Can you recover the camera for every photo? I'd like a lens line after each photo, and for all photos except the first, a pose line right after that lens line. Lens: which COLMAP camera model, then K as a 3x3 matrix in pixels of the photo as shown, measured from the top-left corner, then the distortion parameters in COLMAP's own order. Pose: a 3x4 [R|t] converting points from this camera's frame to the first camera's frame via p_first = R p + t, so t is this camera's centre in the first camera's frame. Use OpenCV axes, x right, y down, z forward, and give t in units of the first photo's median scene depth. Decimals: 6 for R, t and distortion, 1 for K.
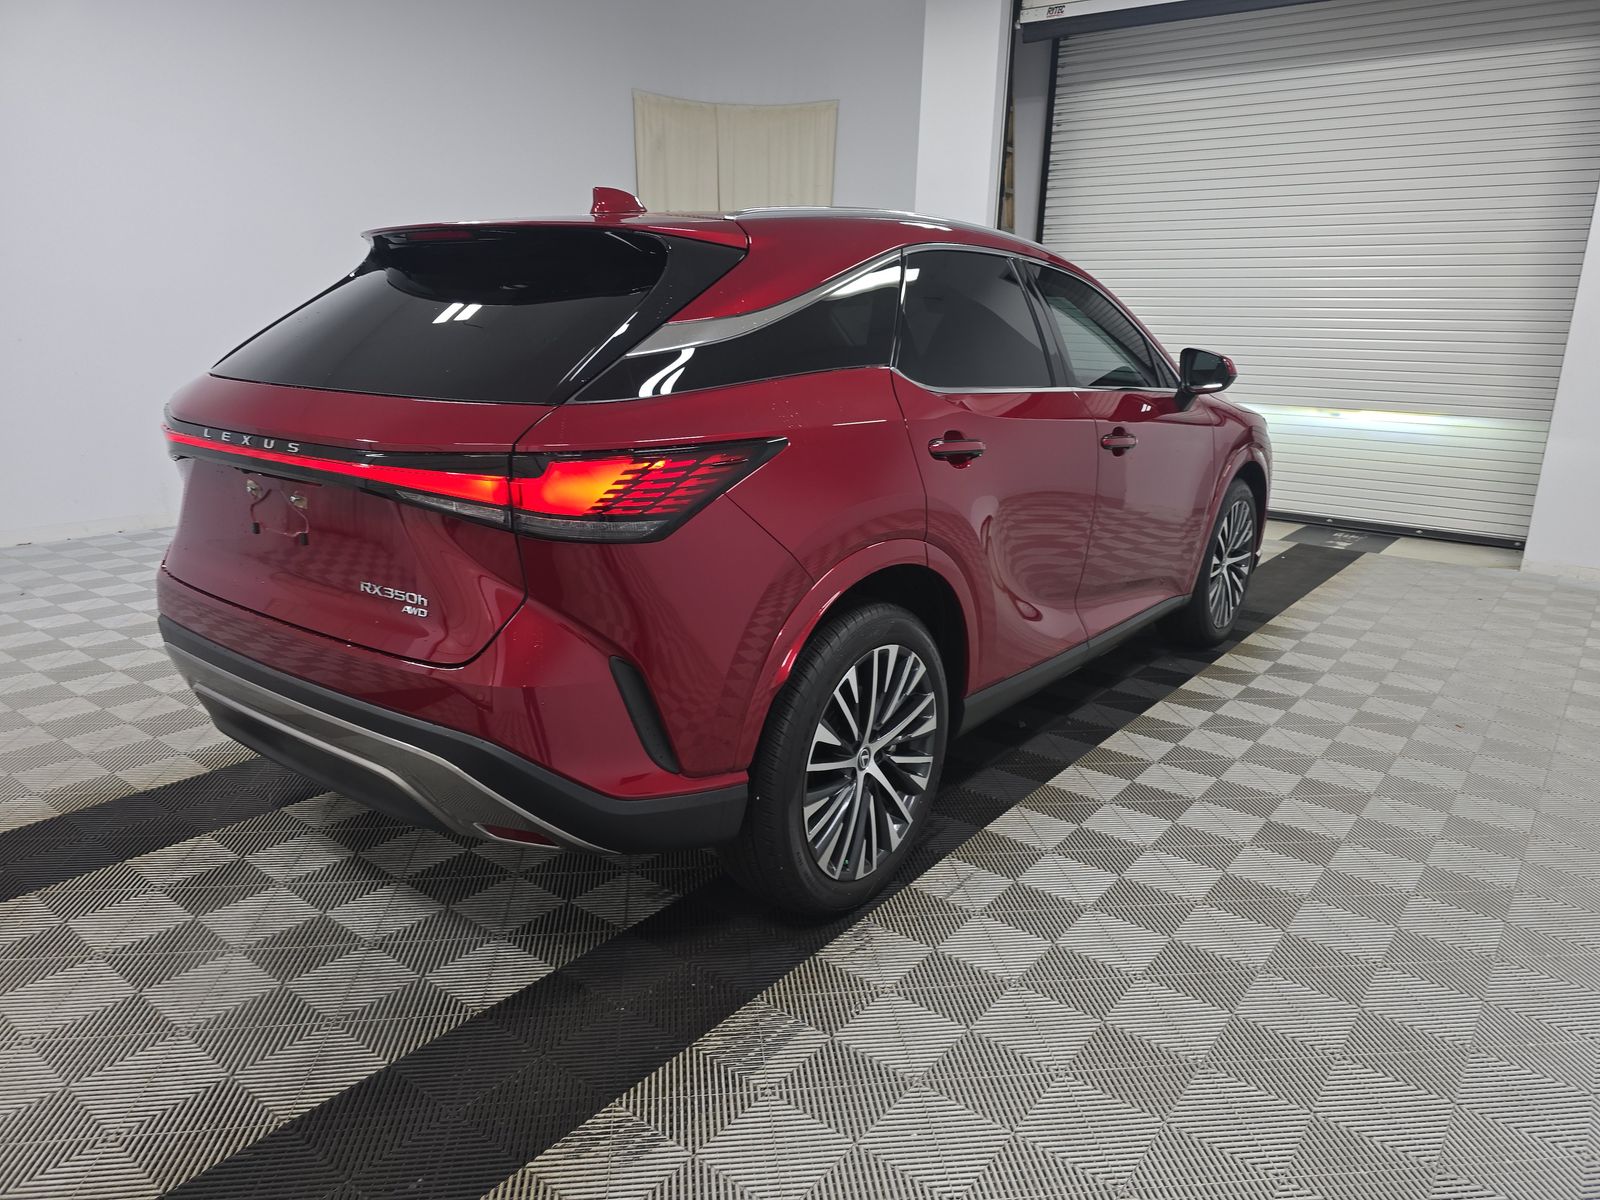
lens RADIAL K [[1158.5, 0, 800.0], [0, 1158.5, 600.0], [0, 0, 1]] dist [0.032078, 0.001453]
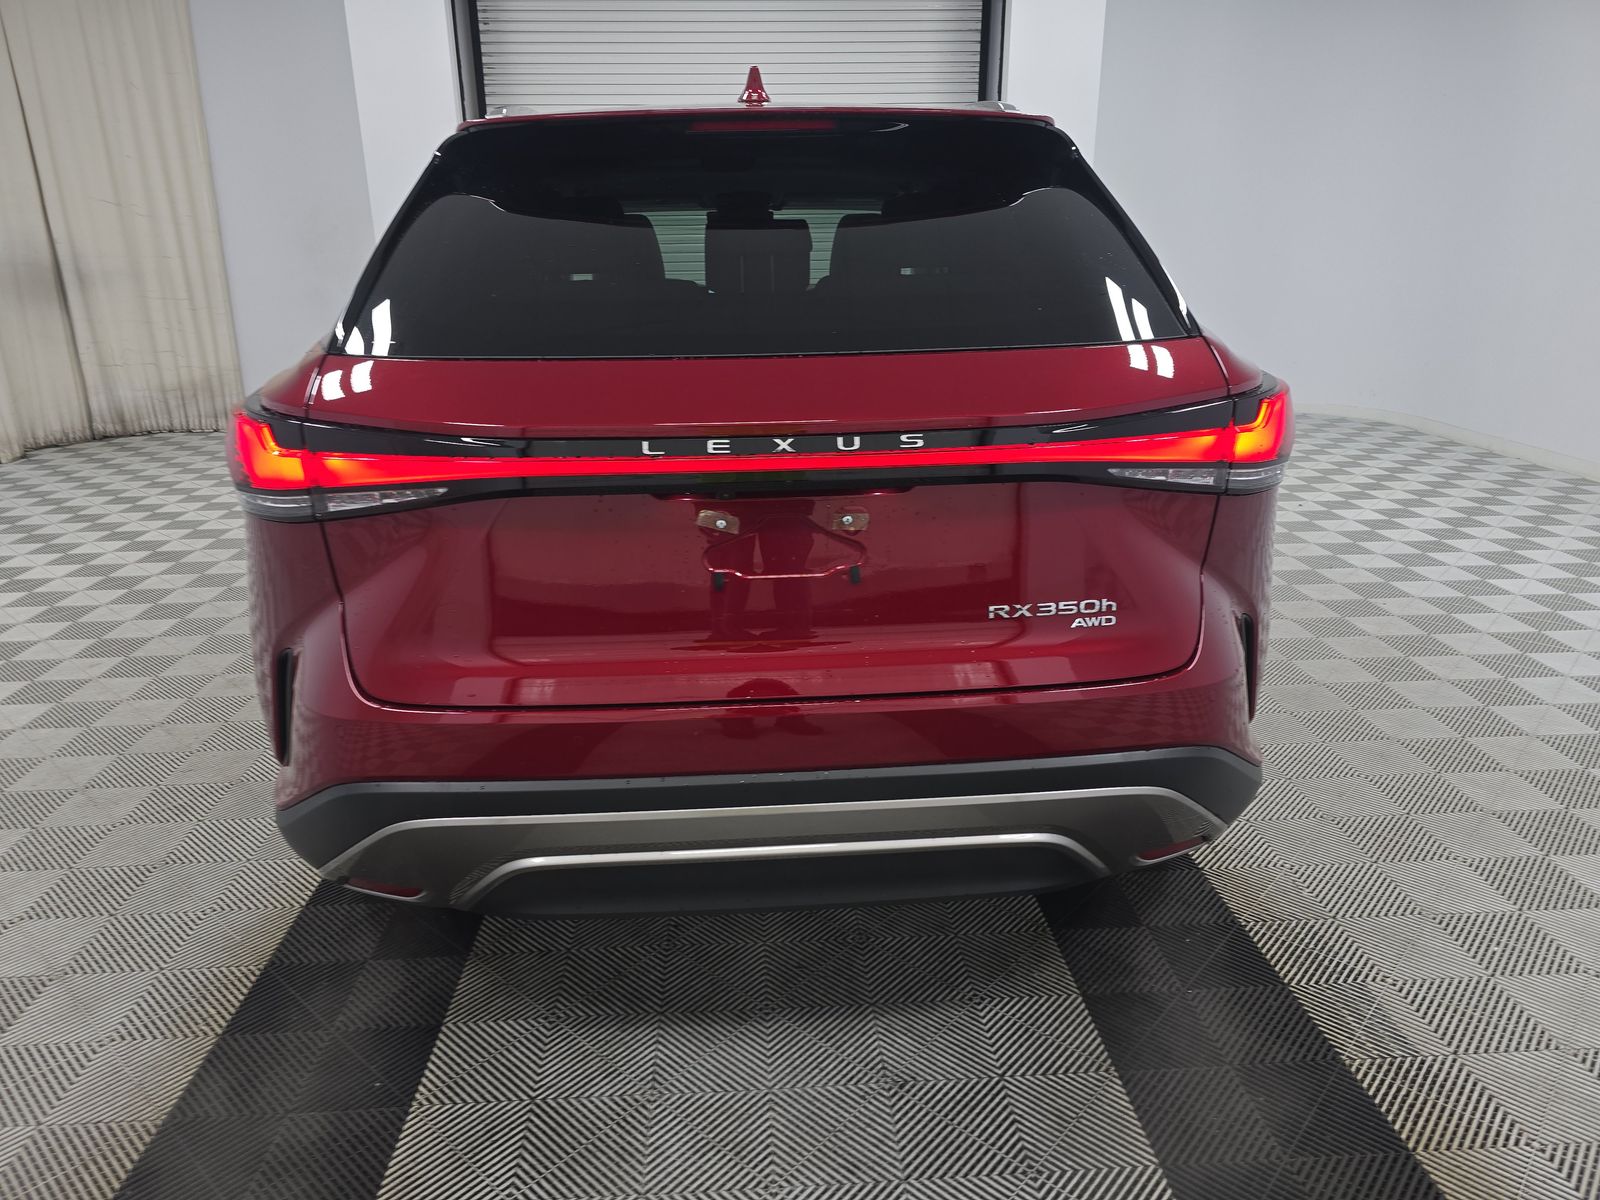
lens RADIAL K [[1076.2, 0, 800.0], [0, 1076.2, 600.0], [0, 0, 1]] dist [0.039780, 0.000267]
pose [[0.745575, -0.245173, 0.619684, -0.864070], [0.189528, 0.969478, 0.155535, -0.144943], [-0.638903, 0.001485, 0.769286, 0.528940]]
